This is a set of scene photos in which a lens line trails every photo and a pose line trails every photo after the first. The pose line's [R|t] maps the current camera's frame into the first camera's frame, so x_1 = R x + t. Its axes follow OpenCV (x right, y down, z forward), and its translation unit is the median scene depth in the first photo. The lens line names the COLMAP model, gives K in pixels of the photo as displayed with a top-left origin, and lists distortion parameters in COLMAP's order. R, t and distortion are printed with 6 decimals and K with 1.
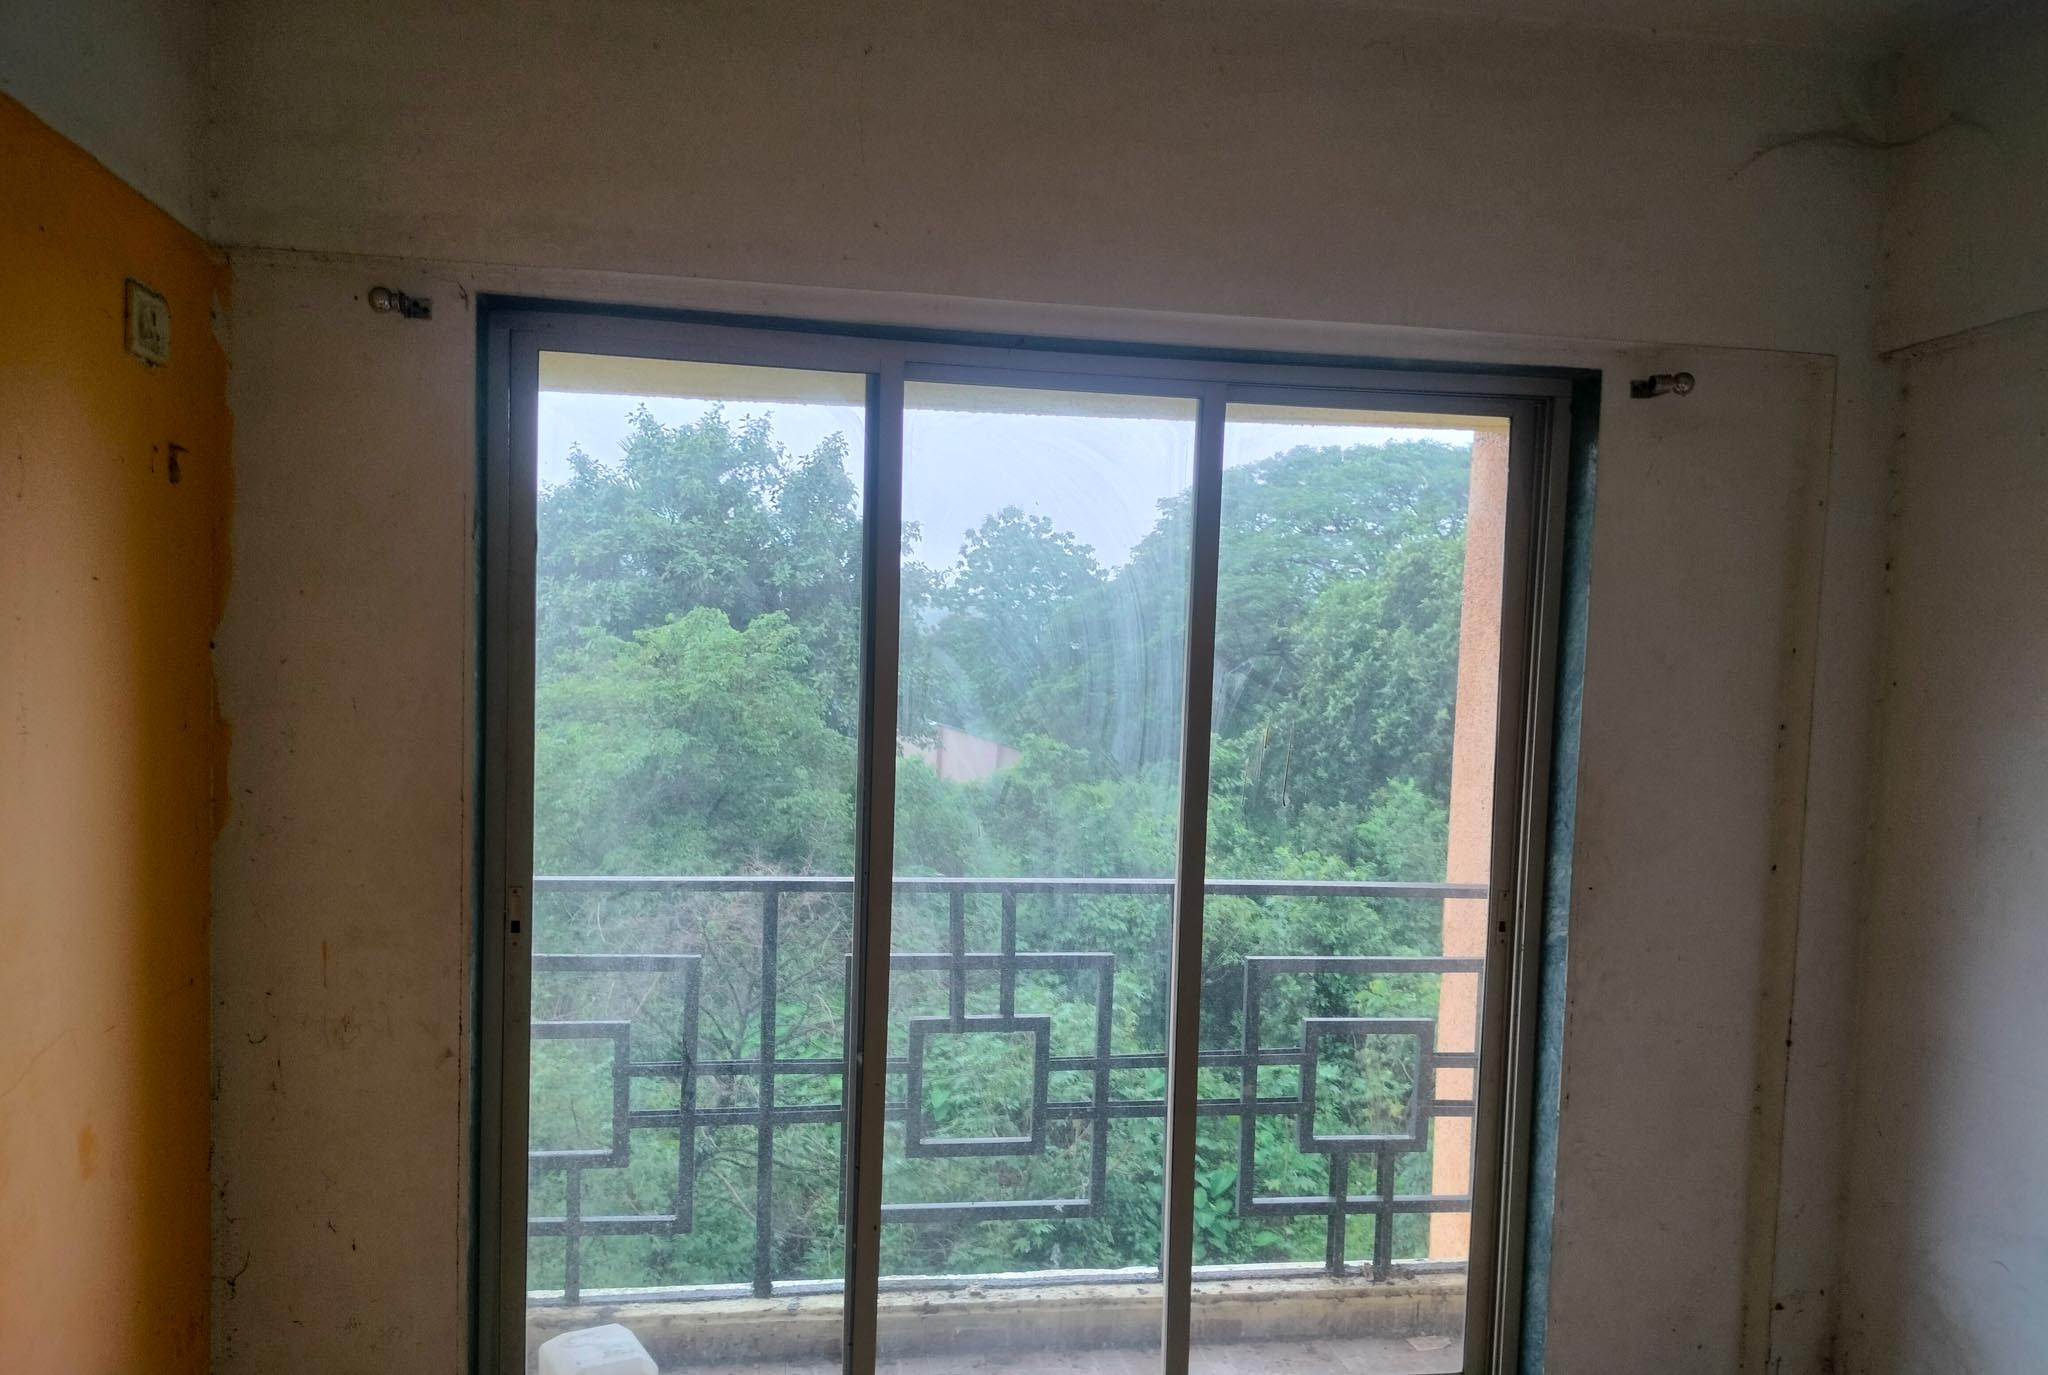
lens RADIAL K [[1578.7, 0, 1003.5], [0, 1578.7, 715.0], [0, 0, 1]] dist [0.038677, -0.064007]
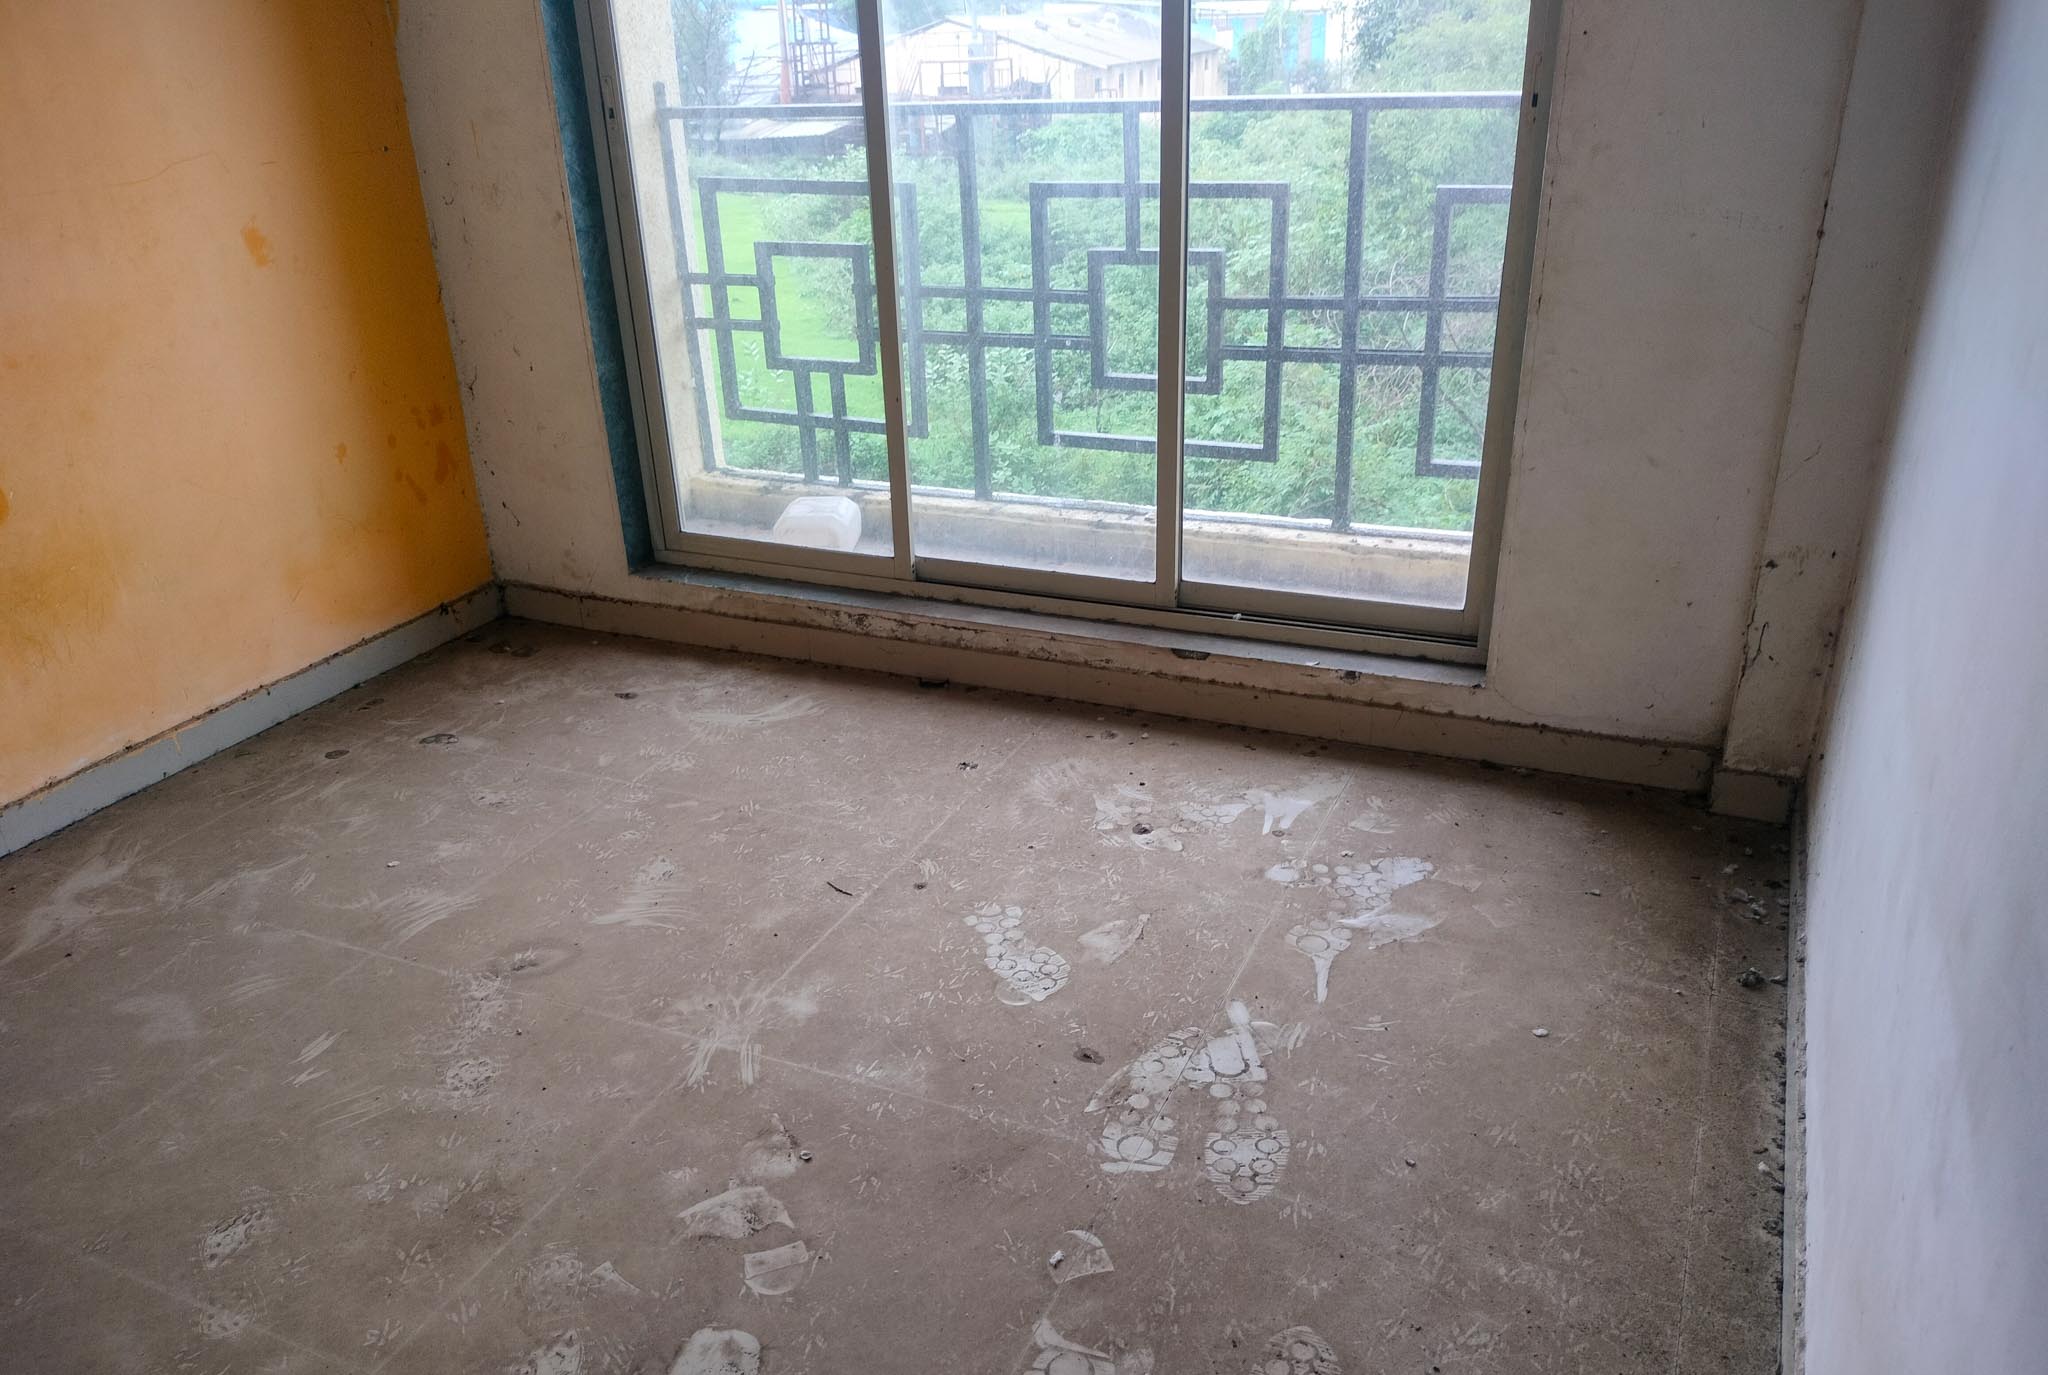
lens RADIAL K [[1578.7, 0, 1006.0], [0, 1578.7, 777.5], [0, 0, 1]] dist [0.038677, -0.064007]
pose [[0.822383, 0.188867, -0.536671, 0.522984], [0.033760, 0.925430, 0.377413, 0.119034], [0.567932, -0.328496, 0.754682, 0.071010]]
